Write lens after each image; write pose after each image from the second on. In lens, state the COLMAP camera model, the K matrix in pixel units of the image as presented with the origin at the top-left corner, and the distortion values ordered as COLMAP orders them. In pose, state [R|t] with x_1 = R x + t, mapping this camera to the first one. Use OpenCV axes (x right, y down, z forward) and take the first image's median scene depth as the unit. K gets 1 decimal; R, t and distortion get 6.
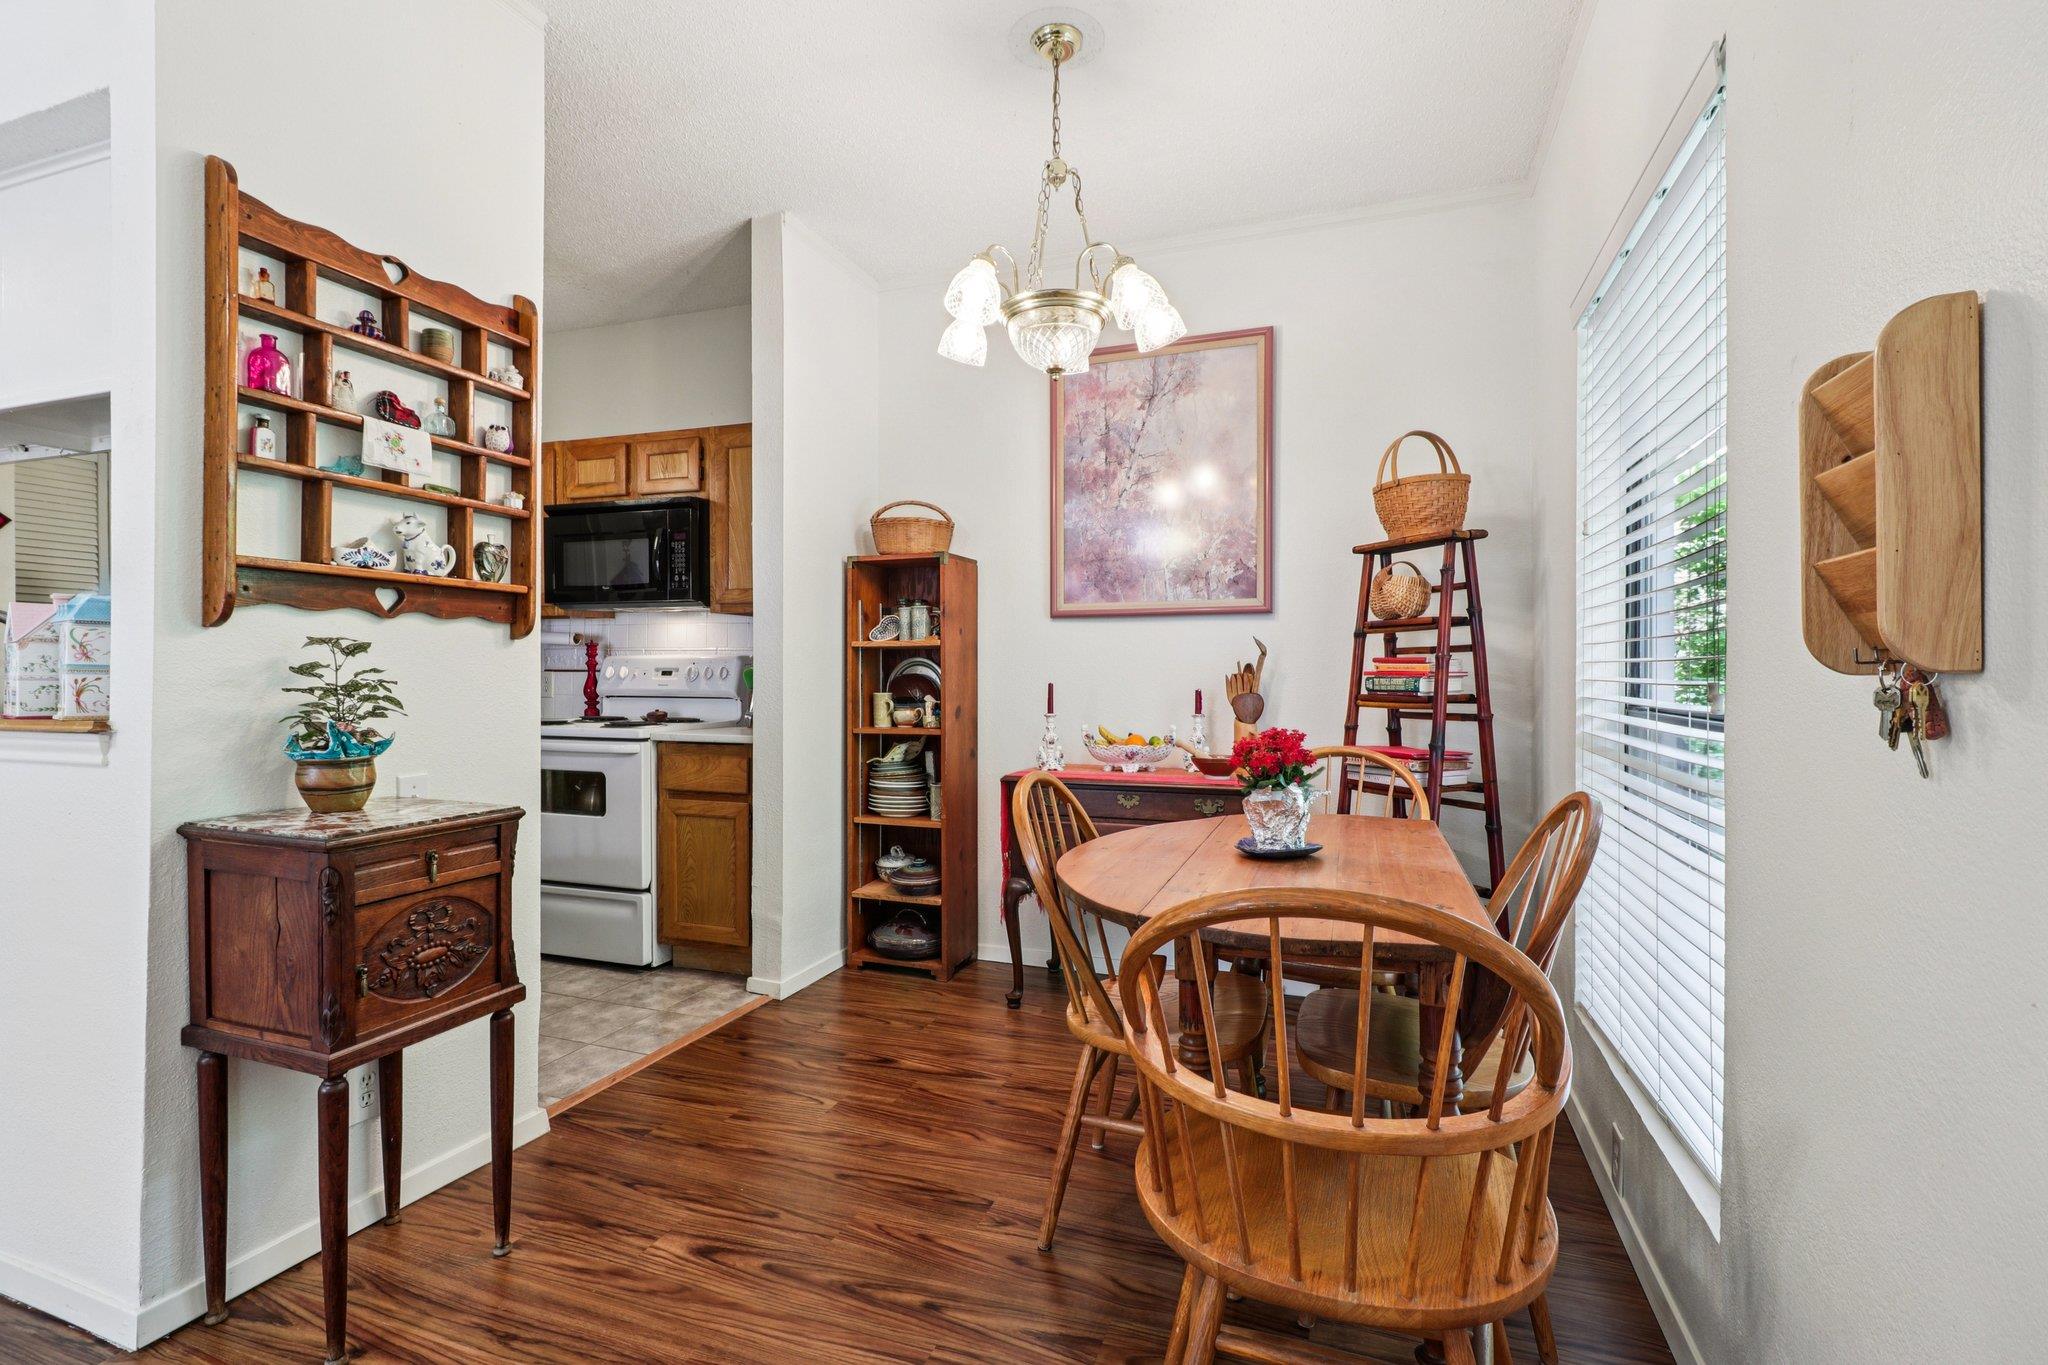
lens RADIAL K [[945.8, 0, 1018.6], [0, 945.8, 682.0], [0, 0, 1]] dist [-0.000105, -0.000424]
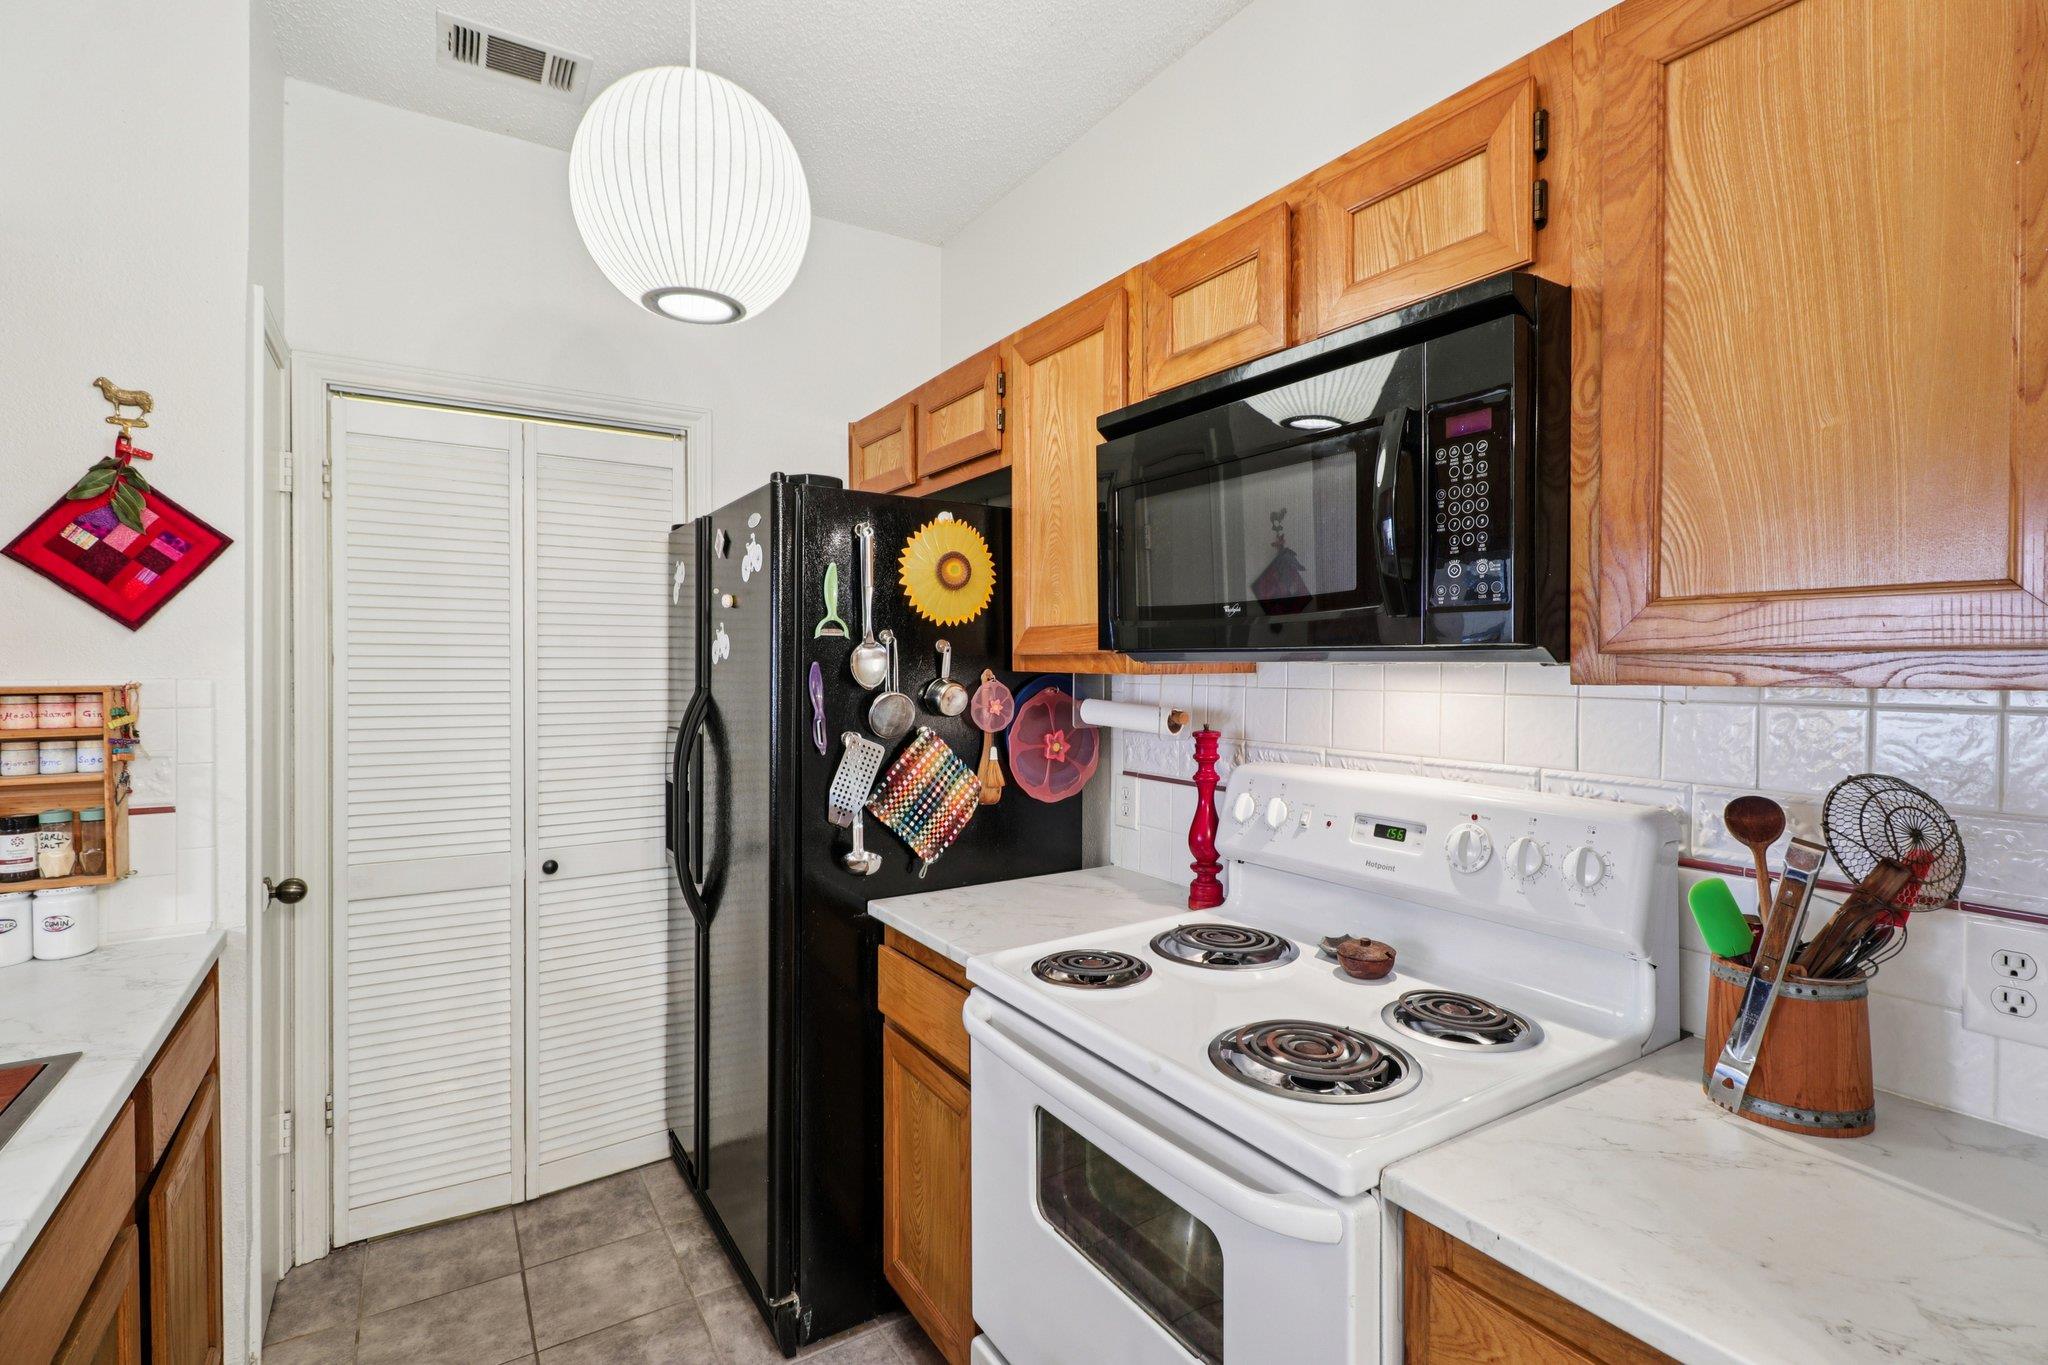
lens RADIAL K [[945.8, 0, 1020.5], [0, 945.8, 677.5], [0, 0, 1]] dist [-0.000105, -0.000424]
pose [[0.796229, 0.004515, -0.604978, -0.340234], [-0.004546, 0.999989, 0.001479, -0.088927], [0.604978, 0.001573, 0.796240, 0.799679]]
